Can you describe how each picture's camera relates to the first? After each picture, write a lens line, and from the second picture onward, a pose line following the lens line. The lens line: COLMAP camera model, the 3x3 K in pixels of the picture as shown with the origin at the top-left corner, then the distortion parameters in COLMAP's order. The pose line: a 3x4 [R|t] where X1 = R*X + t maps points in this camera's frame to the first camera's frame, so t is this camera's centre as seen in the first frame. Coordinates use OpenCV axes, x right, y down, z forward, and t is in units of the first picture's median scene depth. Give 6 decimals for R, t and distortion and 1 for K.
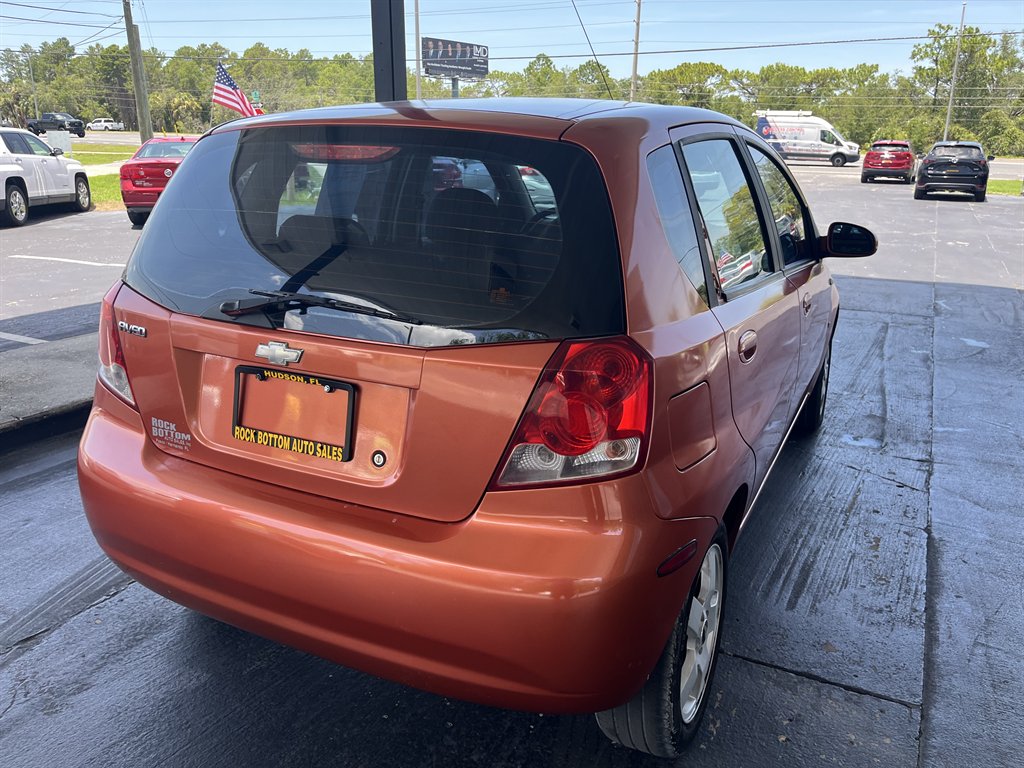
lens RADIAL K [[778.9, 0, 523.0], [0, 778.9, 388.9], [0, 0, 1]] dist [0.077541, -0.111293]
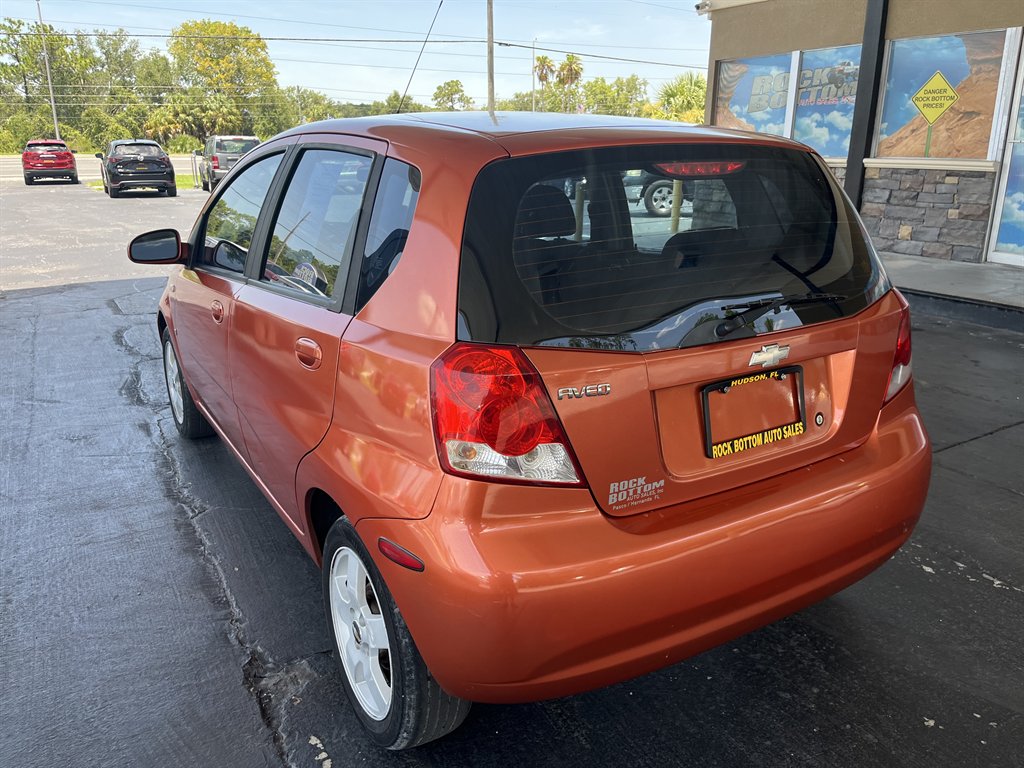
lens RADIAL K [[778.9, 0, 514.8], [0, 778.9, 384.8], [0, 0, 1]] dist [0.077541, -0.111293]
pose [[0.528204, -0.260734, 0.808095, -0.108030], [0.261847, 0.955324, 0.137084, -0.019301], [-0.807735, 0.139189, 0.572879, 0.052584]]
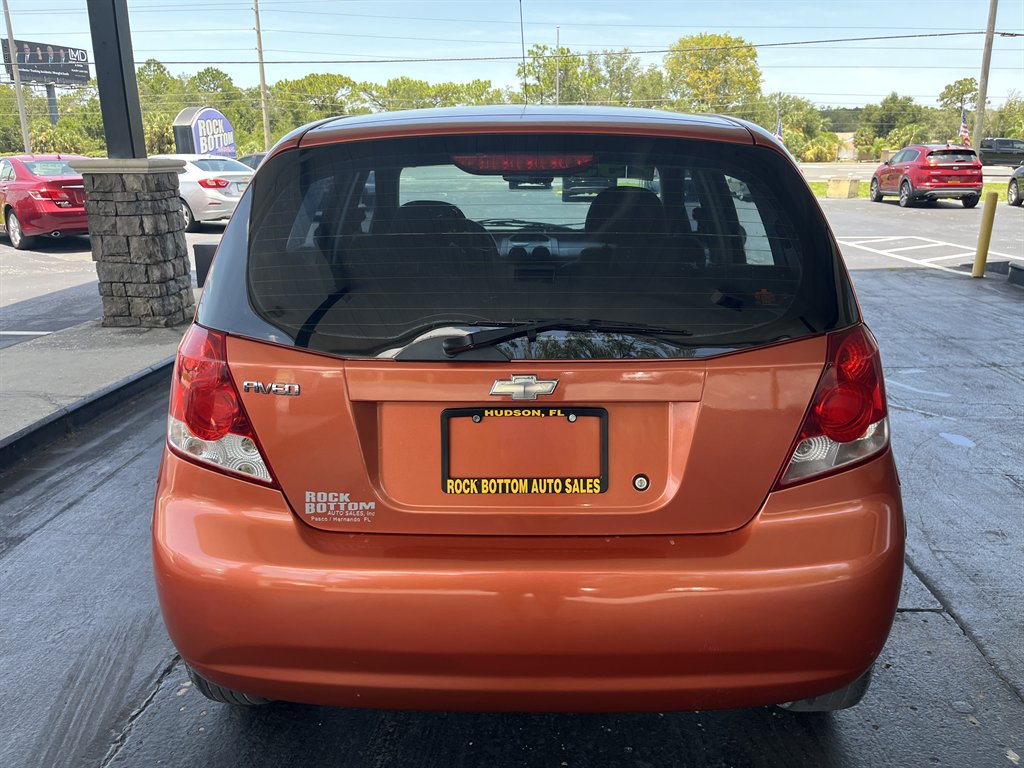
lens RADIAL K [[778.9, 0, 517.3], [0, 778.9, 388.6], [0, 0, 1]] dist [0.077541, -0.111293]
pose [[0.902132, -0.140002, 0.408114, -0.053552], [0.145292, 0.989222, 0.018182, -0.004787], [-0.406260, 0.042894, 0.912750, 0.014788]]
